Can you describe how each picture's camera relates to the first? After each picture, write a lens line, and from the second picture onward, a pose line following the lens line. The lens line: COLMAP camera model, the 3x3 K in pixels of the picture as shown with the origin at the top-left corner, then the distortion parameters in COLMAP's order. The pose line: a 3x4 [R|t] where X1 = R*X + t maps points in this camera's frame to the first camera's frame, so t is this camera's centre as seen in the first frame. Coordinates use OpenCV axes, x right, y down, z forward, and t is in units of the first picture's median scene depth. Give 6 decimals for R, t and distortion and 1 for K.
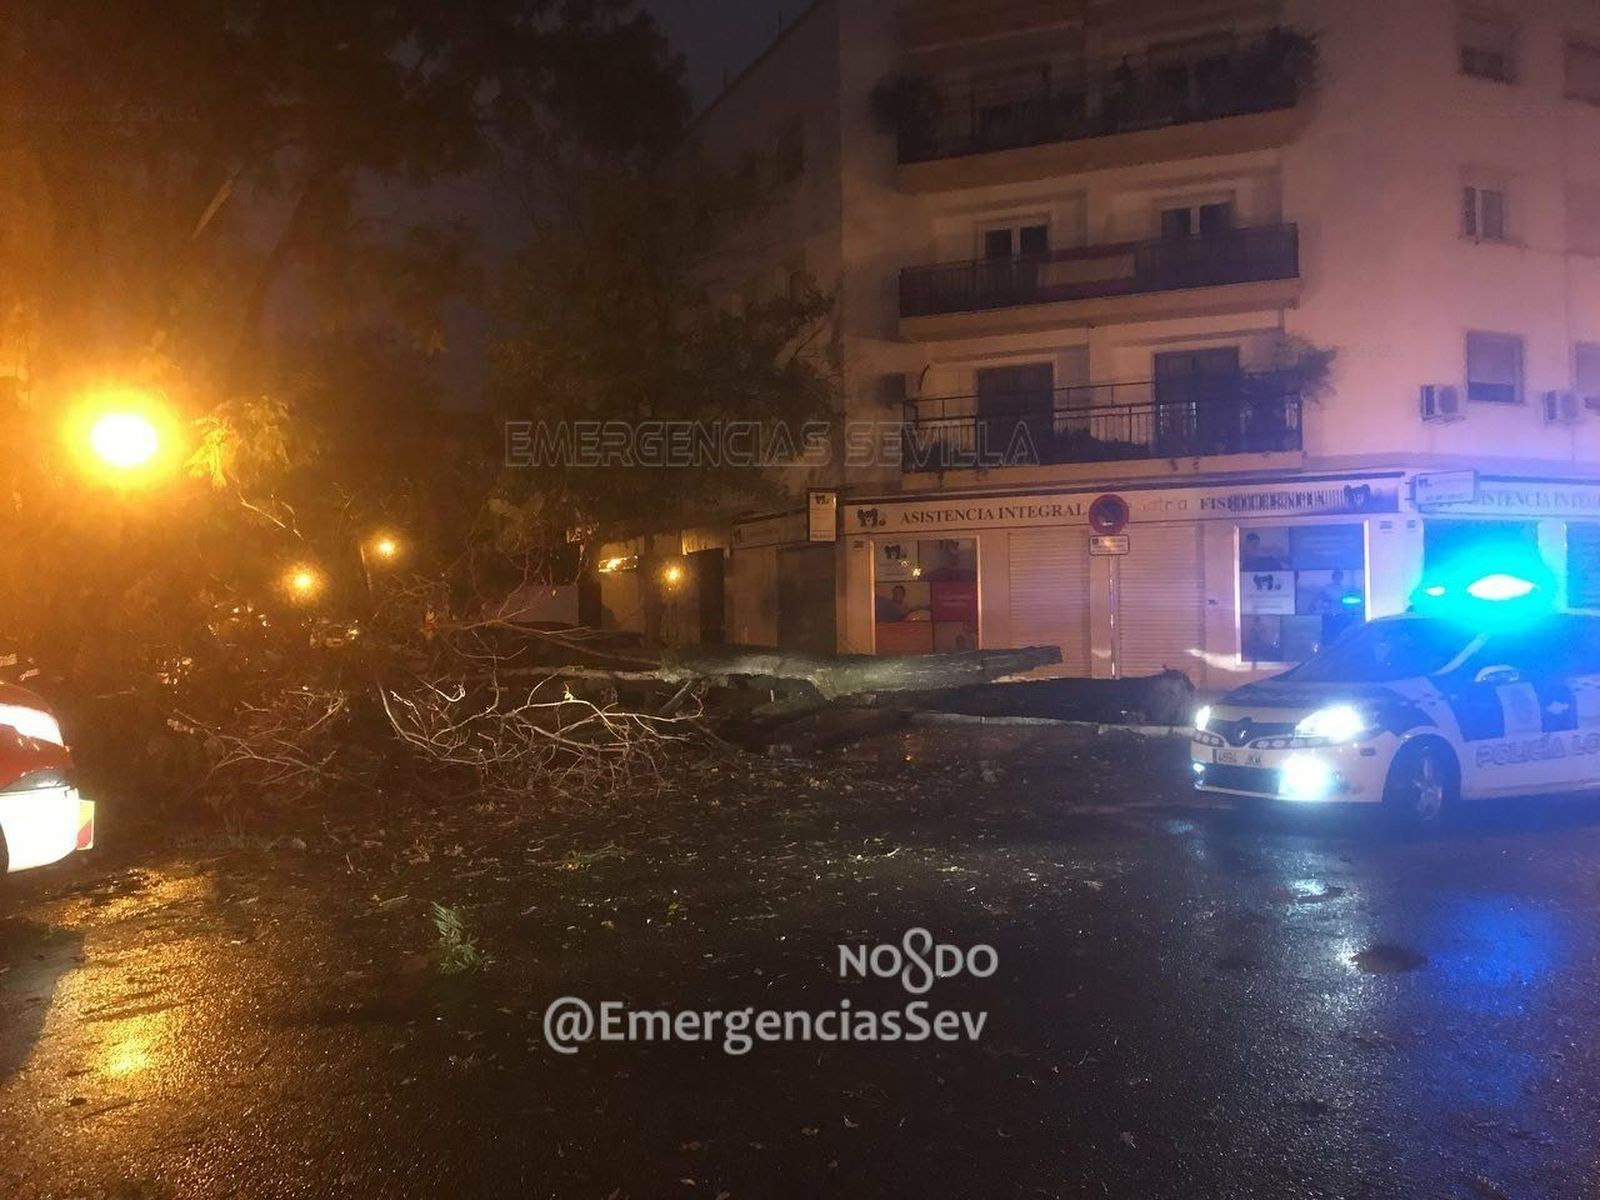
lens RADIAL K [[1275.6, 0, 800.0], [0, 1275.6, 600.0], [0, 0, 1]] dist [-0.013293, 0.061587]
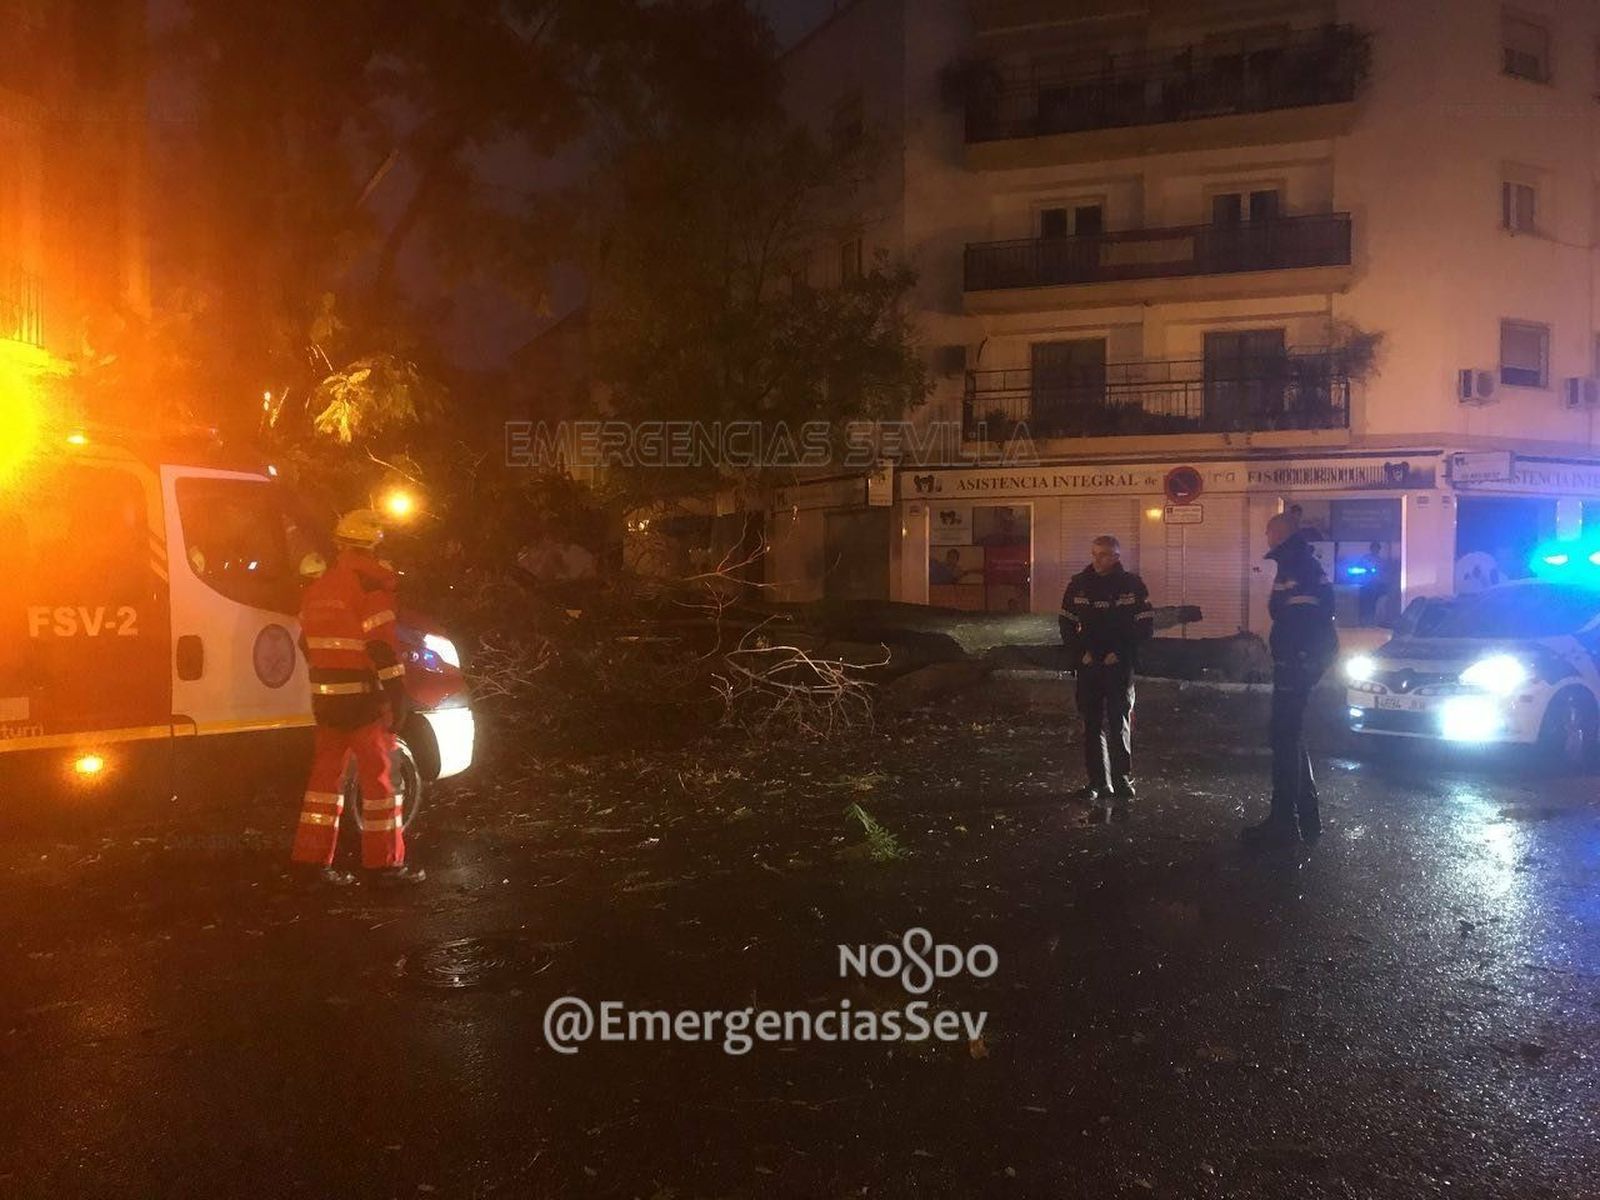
lens RADIAL K [[1275.6, 0, 800.0], [0, 1275.6, 600.0], [0, 0, 1]] dist [-0.013293, 0.061587]
pose [[0.999005, 0.015860, 0.041688, -0.099917], [-0.016994, 0.999492, 0.026977, 0.004495], [-0.041239, -0.027659, 0.998766, -0.044287]]
